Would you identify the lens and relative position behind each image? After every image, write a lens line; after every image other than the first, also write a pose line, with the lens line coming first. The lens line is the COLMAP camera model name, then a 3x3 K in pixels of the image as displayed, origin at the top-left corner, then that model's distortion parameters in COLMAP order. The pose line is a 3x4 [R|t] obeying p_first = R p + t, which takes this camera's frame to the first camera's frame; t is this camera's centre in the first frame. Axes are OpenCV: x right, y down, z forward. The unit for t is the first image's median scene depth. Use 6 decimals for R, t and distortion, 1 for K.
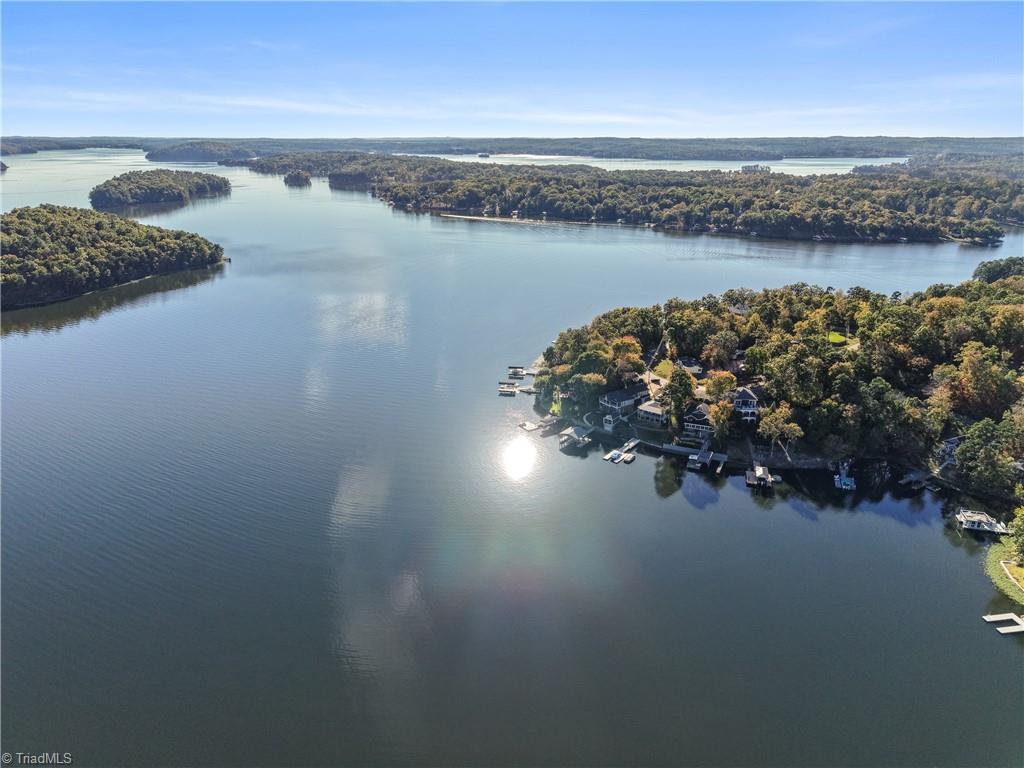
lens RADIAL K [[685.1, 0, 512.0], [0, 685.1, 384.0], [0, 0, 1]] dist [-0.002069, -0.003598]
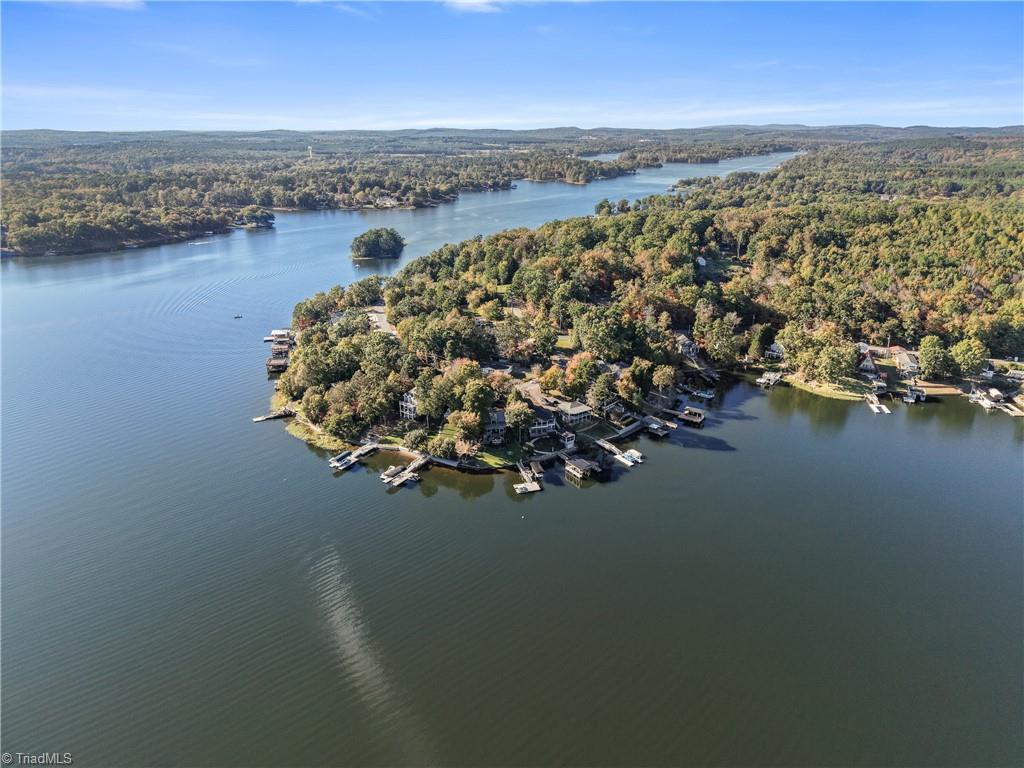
lens RADIAL K [[685.1, 0, 512.0], [0, 685.1, 384.0], [0, 0, 1]] dist [-0.002069, -0.003598]
pose [[0.330784, -0.330015, 0.884122, -0.658833], [0.321642, 0.920193, 0.223140, -0.238922], [-0.887203, 0.210560, 0.410532, 0.644355]]
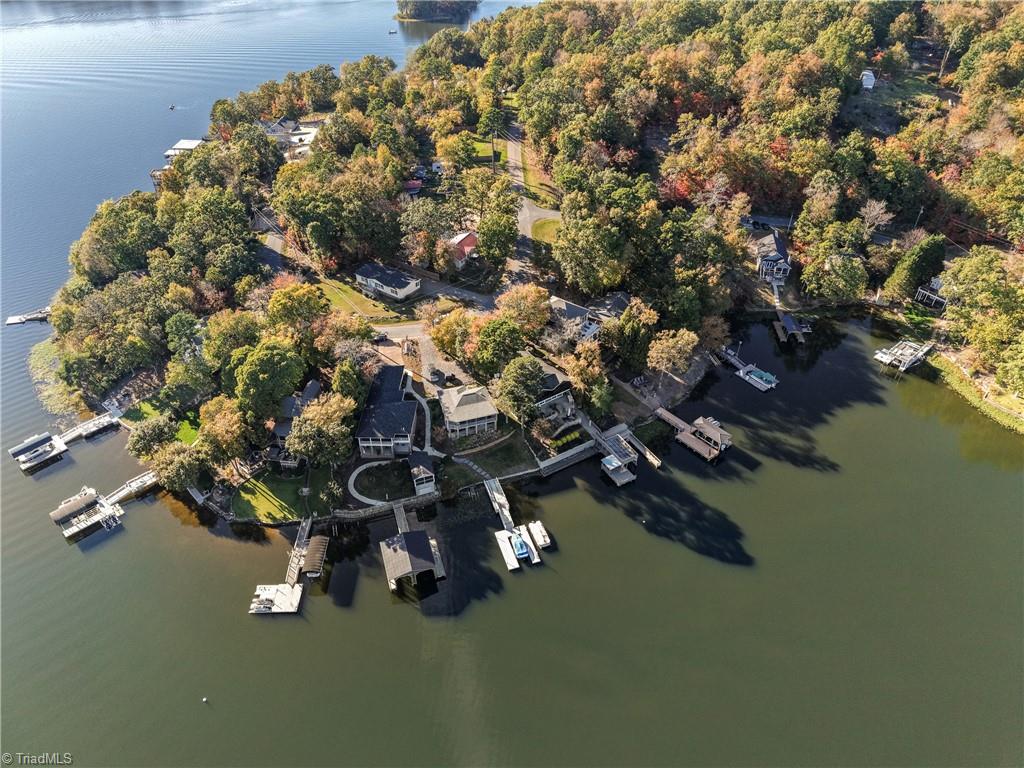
lens RADIAL K [[685.1, 0, 512.0], [0, 685.1, 384.0], [0, 0, 1]] dist [-0.002069, -0.003598]
pose [[0.554281, -0.518024, 0.651478, -0.102622], [0.267524, 0.852064, 0.449909, -0.199557], [-0.788164, -0.075090, 0.610867, 0.630641]]
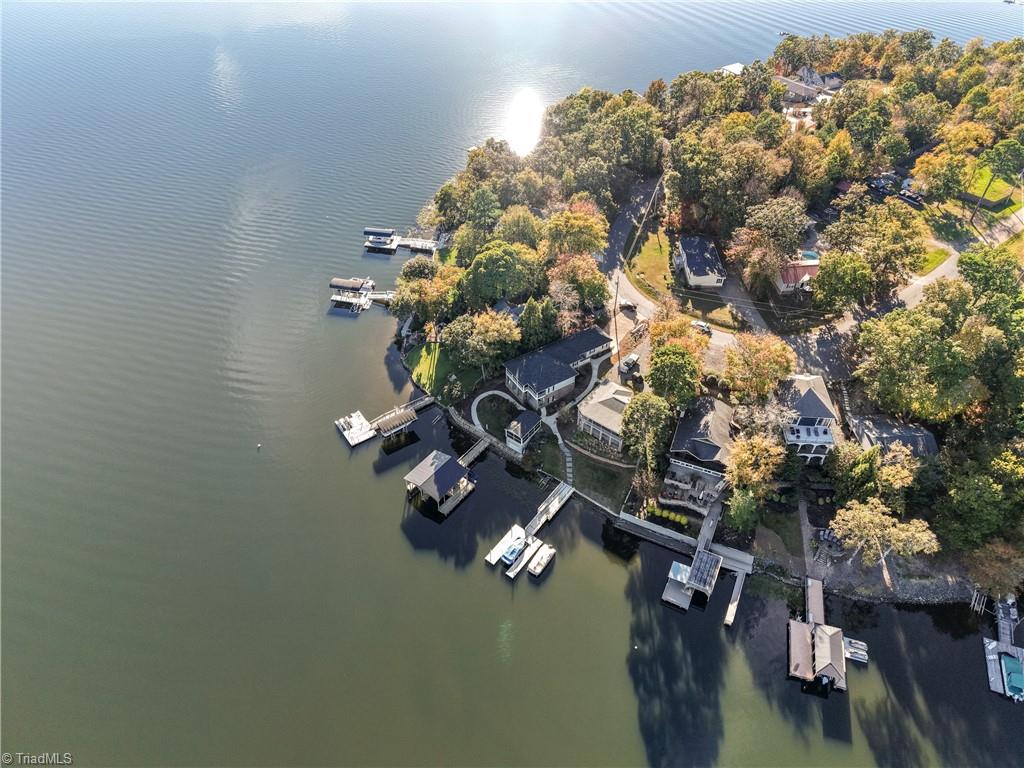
lens RADIAL K [[685.1, 0, 512.0], [0, 685.1, 384.0], [0, 0, 1]] dist [-0.002069, -0.003598]
pose [[0.999966, 0.008160, -0.000788, 0.133874], [-0.007089, 0.909001, 0.416733, -0.172355], [0.004117, -0.416713, 0.909029, 0.556997]]
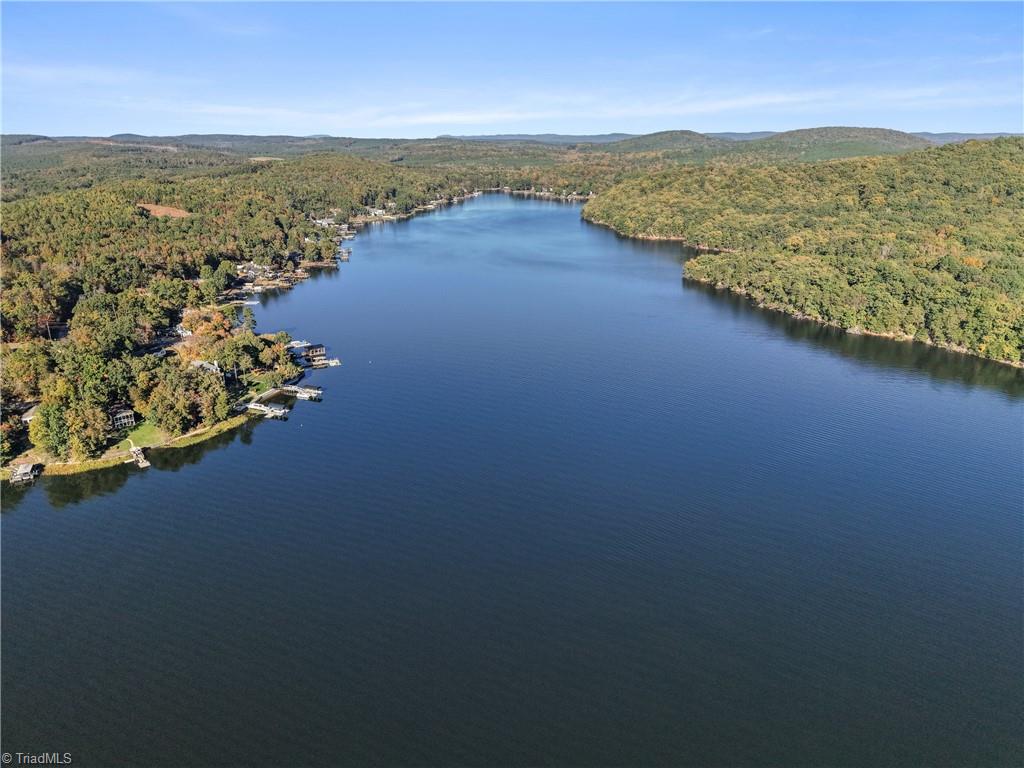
lens RADIAL K [[685.1, 0, 512.0], [0, 685.1, 384.0], [0, 0, 1]] dist [-0.002069, -0.003598]
pose [[-0.988365, -0.048713, 0.144092, -0.473599], [0.053899, 0.773691, 0.631267, -0.707098], [-0.142233, 0.631688, -0.762063, 1.961523]]
